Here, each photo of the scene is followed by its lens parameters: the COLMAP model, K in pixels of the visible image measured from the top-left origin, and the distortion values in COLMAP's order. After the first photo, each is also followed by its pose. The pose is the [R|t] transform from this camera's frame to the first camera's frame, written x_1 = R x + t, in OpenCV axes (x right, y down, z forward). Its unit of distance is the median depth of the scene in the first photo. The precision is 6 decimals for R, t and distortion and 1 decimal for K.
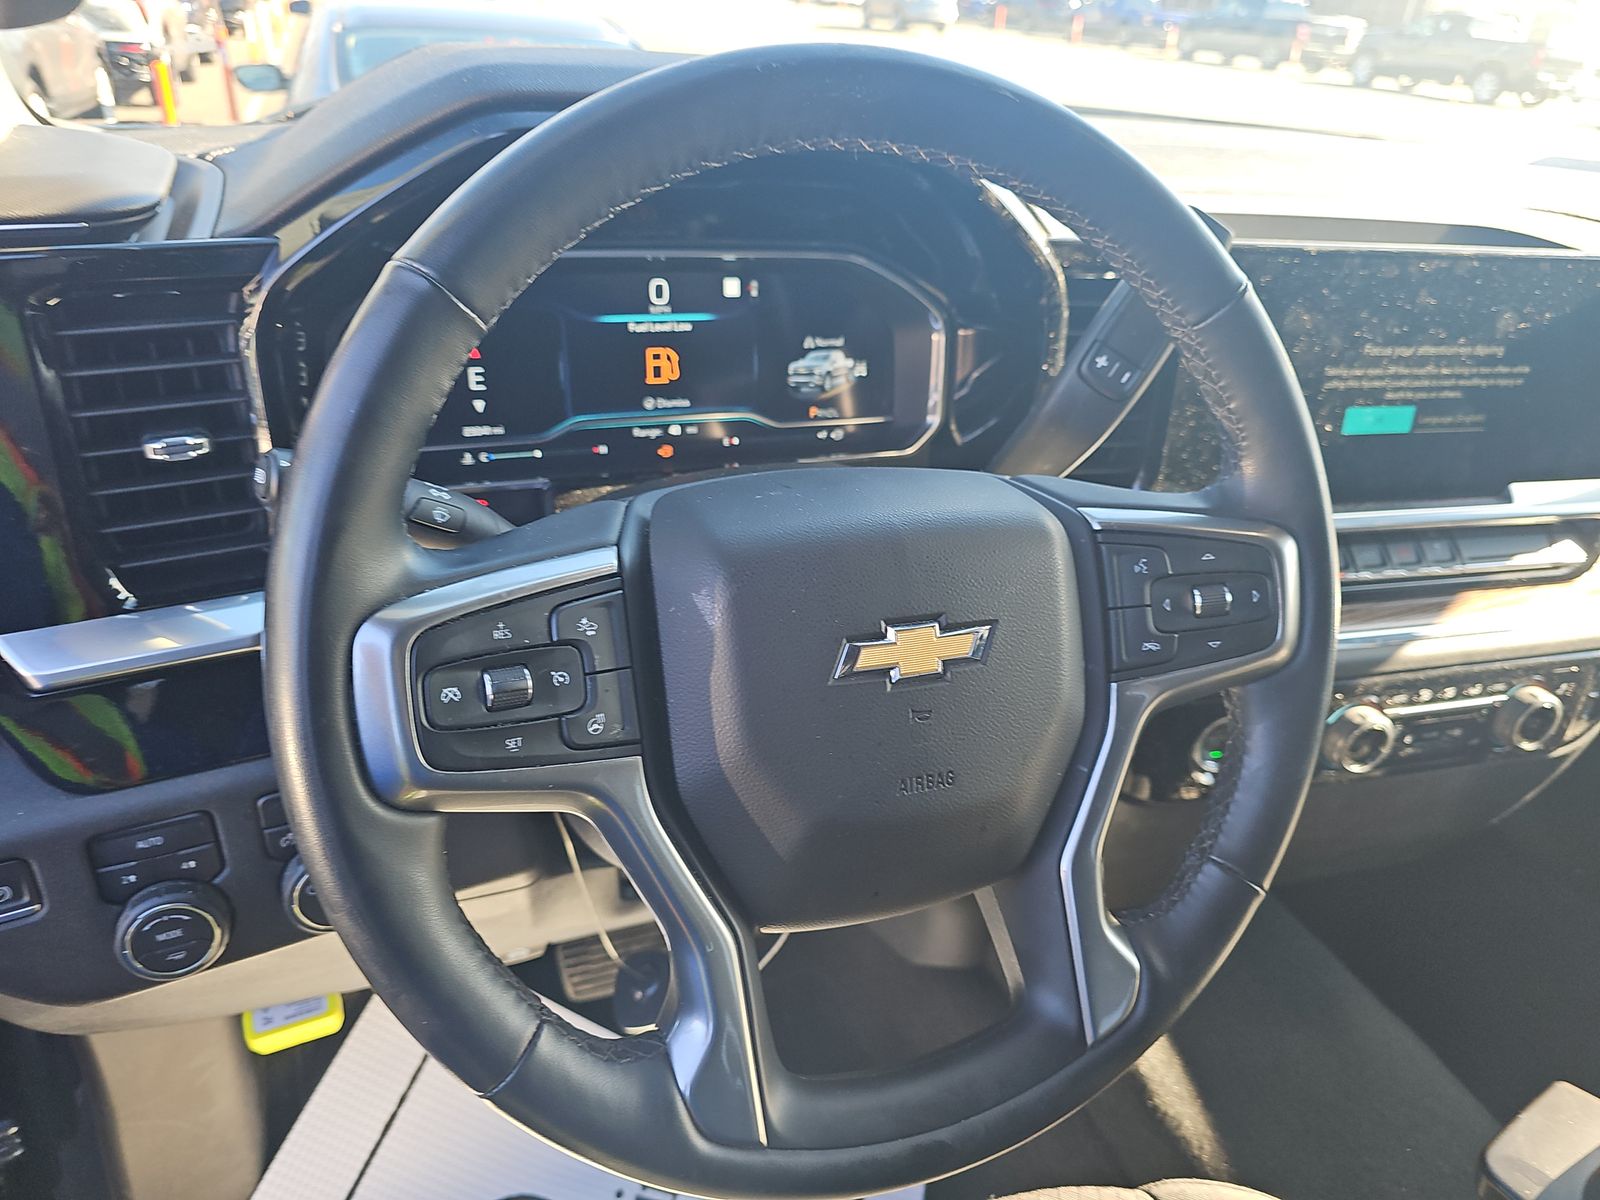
lens RADIAL K [[1088.7, 0, 800.0], [0, 1088.7, 600.0], [0, 0, 1]] dist [0.050988, -0.048579]
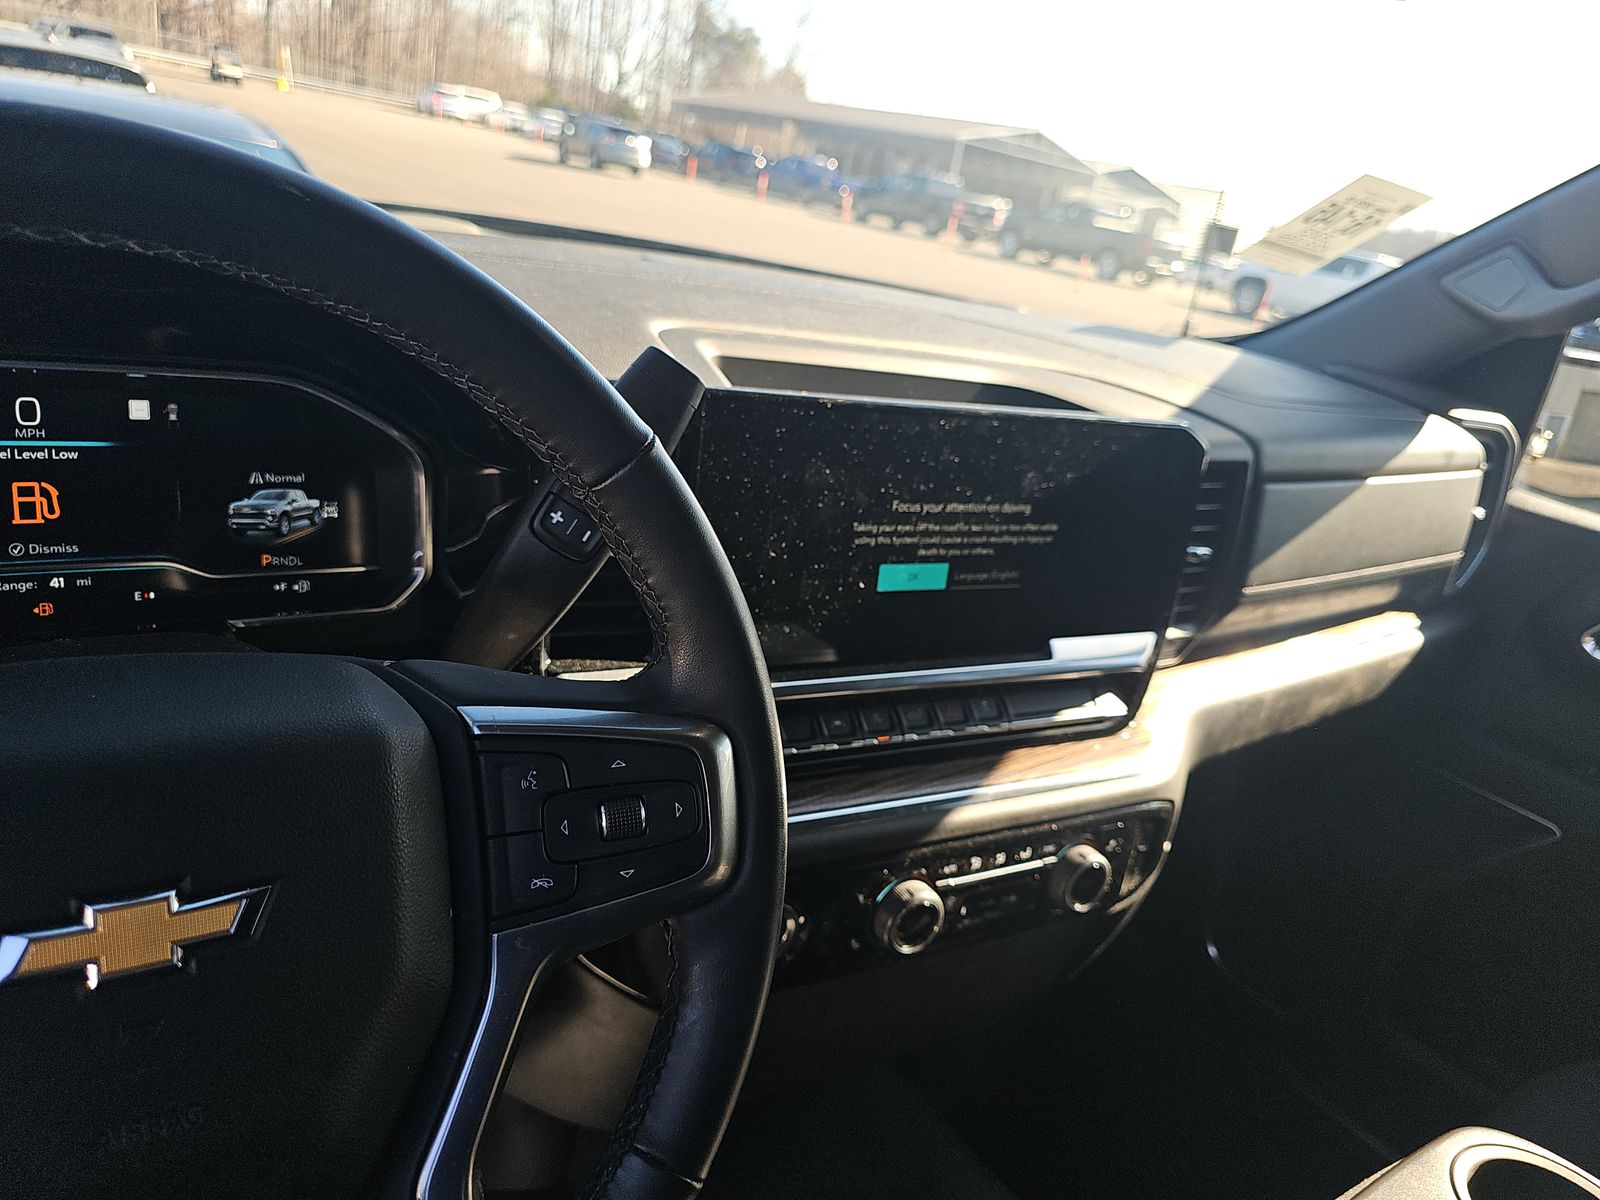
lens RADIAL K [[1067.1, 0, 798.1], [0, 1067.1, 592.2], [0, 0, 1]] dist [0.046197, -0.065981]
pose [[0.971778, 0.005332, 0.235838, 0.205431], [0.020620, 0.993998, -0.107441, -0.051399], [-0.234996, 0.109272, 0.965835, 0.121037]]
